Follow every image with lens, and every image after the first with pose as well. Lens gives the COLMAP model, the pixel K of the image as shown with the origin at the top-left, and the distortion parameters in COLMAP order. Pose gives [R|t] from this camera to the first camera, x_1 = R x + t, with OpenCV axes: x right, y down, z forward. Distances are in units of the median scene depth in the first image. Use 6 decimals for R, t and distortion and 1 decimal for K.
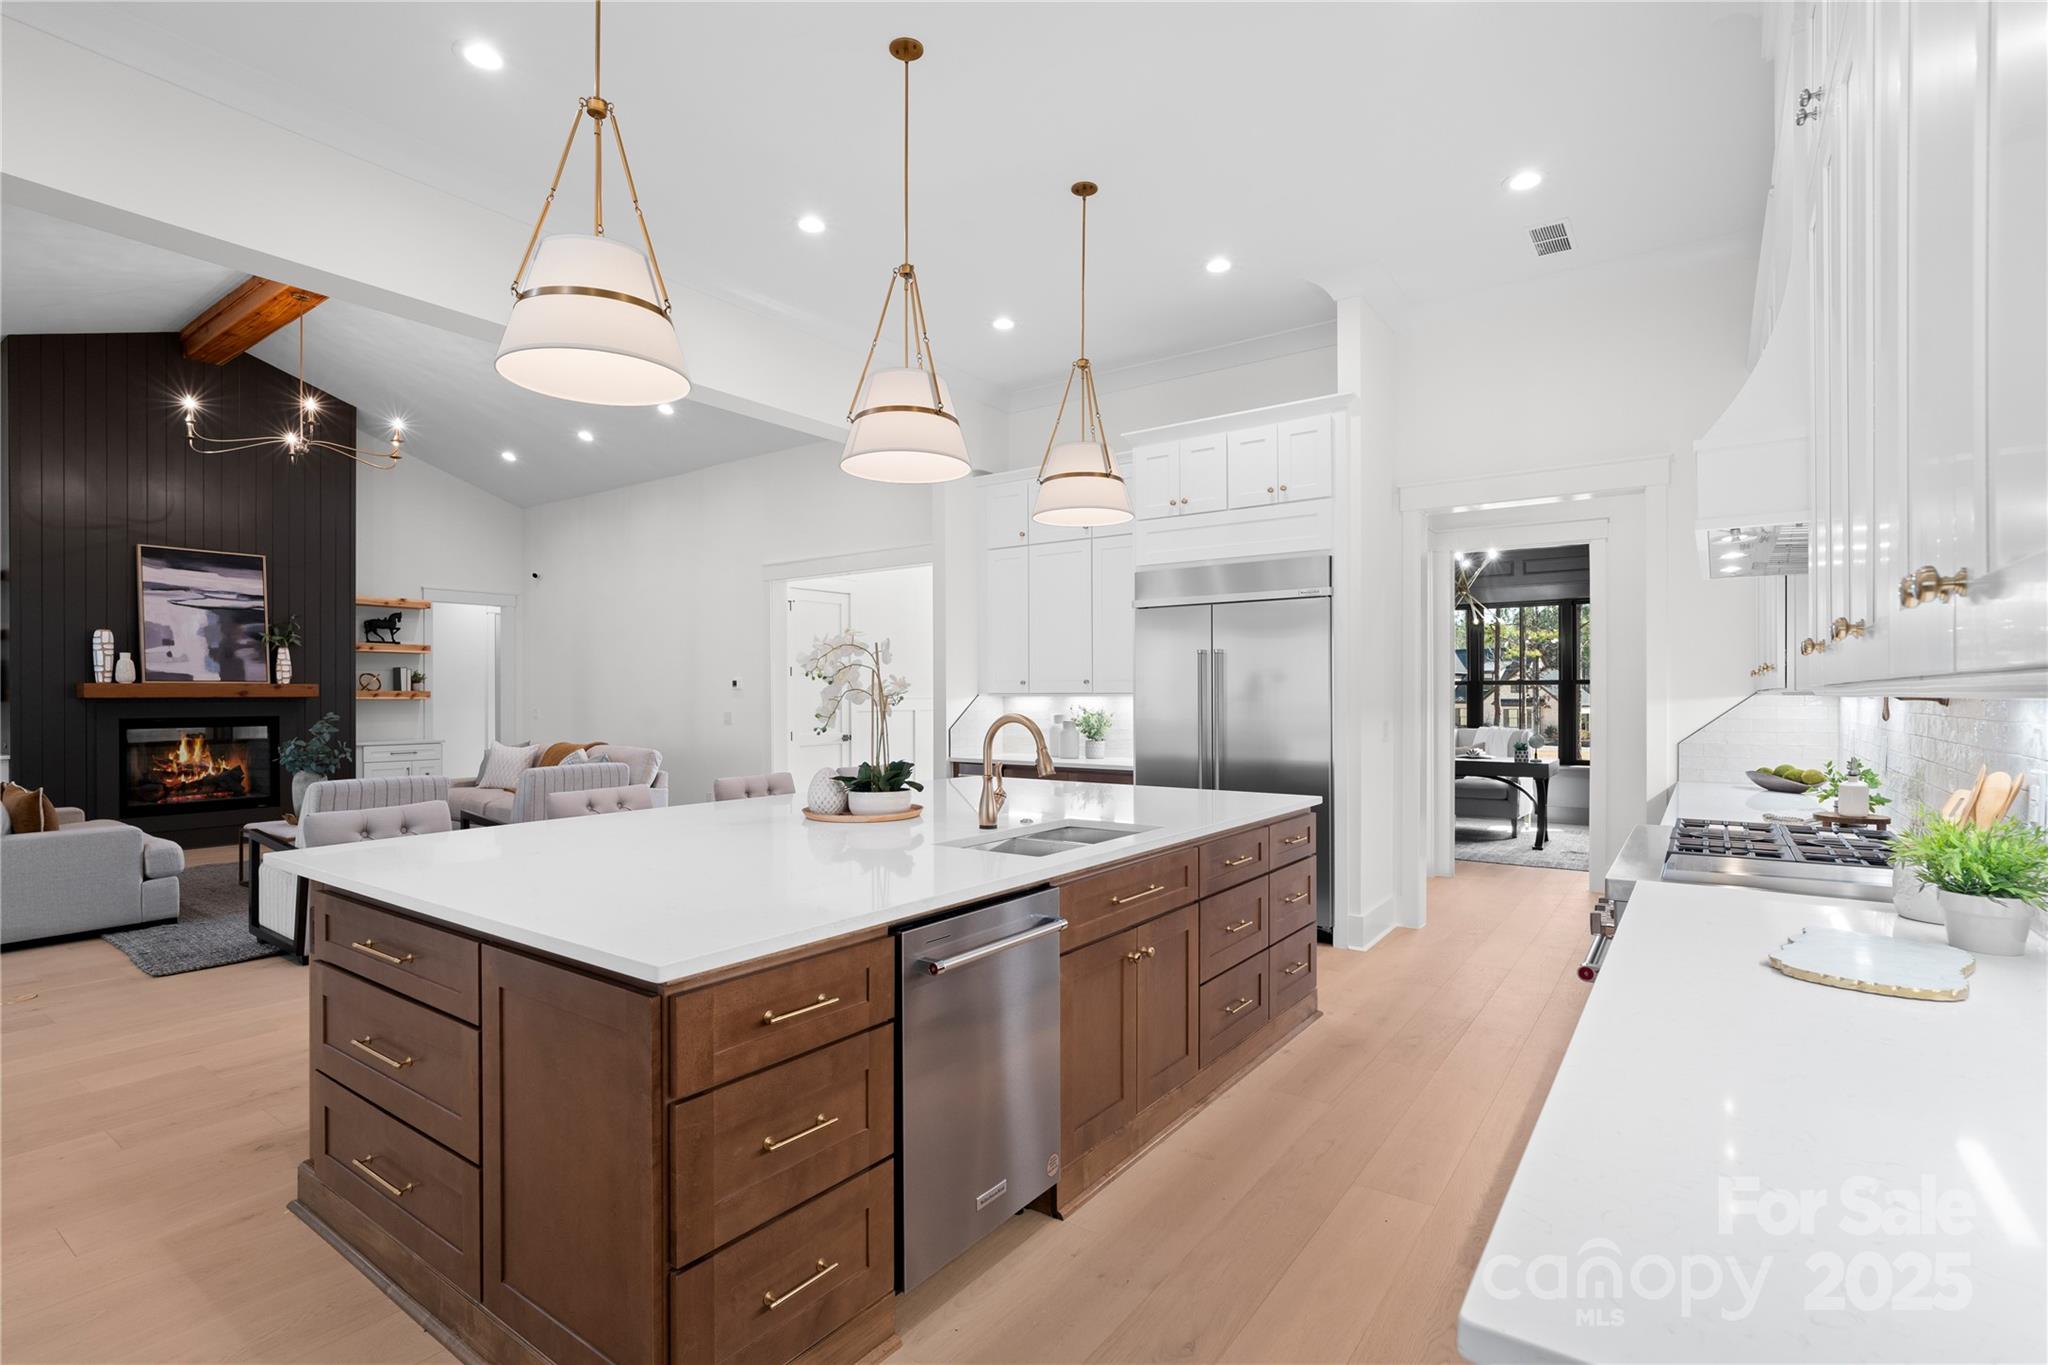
lens RADIAL K [[956.0, 0, 1030.3], [0, 956.0, 696.0], [0, 0, 1]] dist [-0.030608, 0.000811]
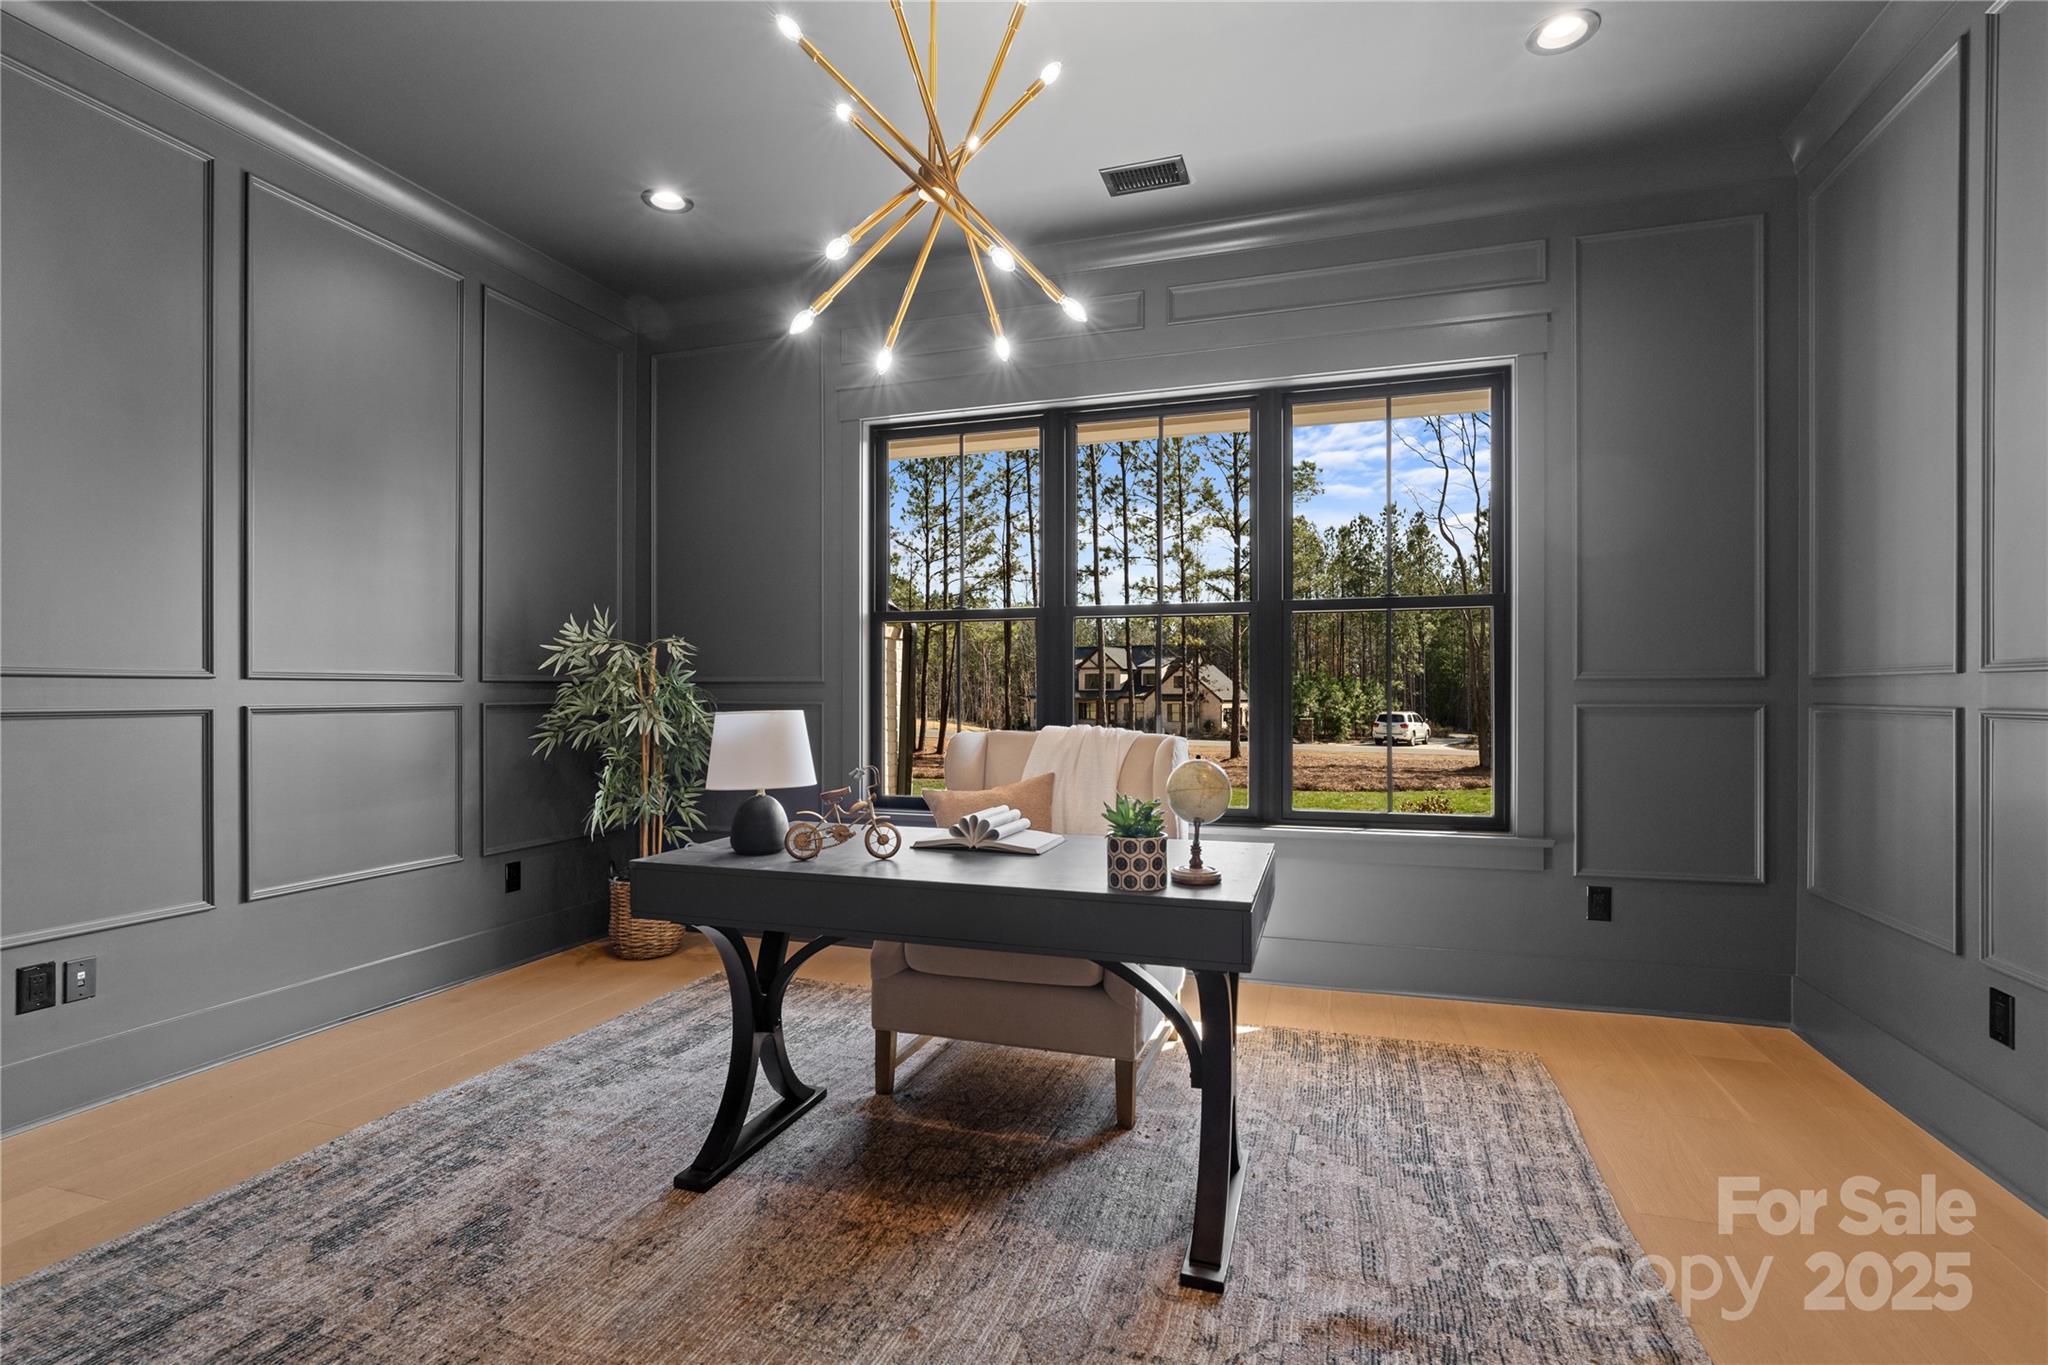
lens RADIAL K [[956.0, 0, 1020.5], [0, 956.0, 691.7], [0, 0, 1]] dist [-0.030608, 0.000811]
pose [[0.952570, 0.002801, 0.304308, 0.386373], [-0.002696, 0.999996, -0.000766, 0.019730], [-0.304309, -0.000090, 0.952573, 0.724711]]
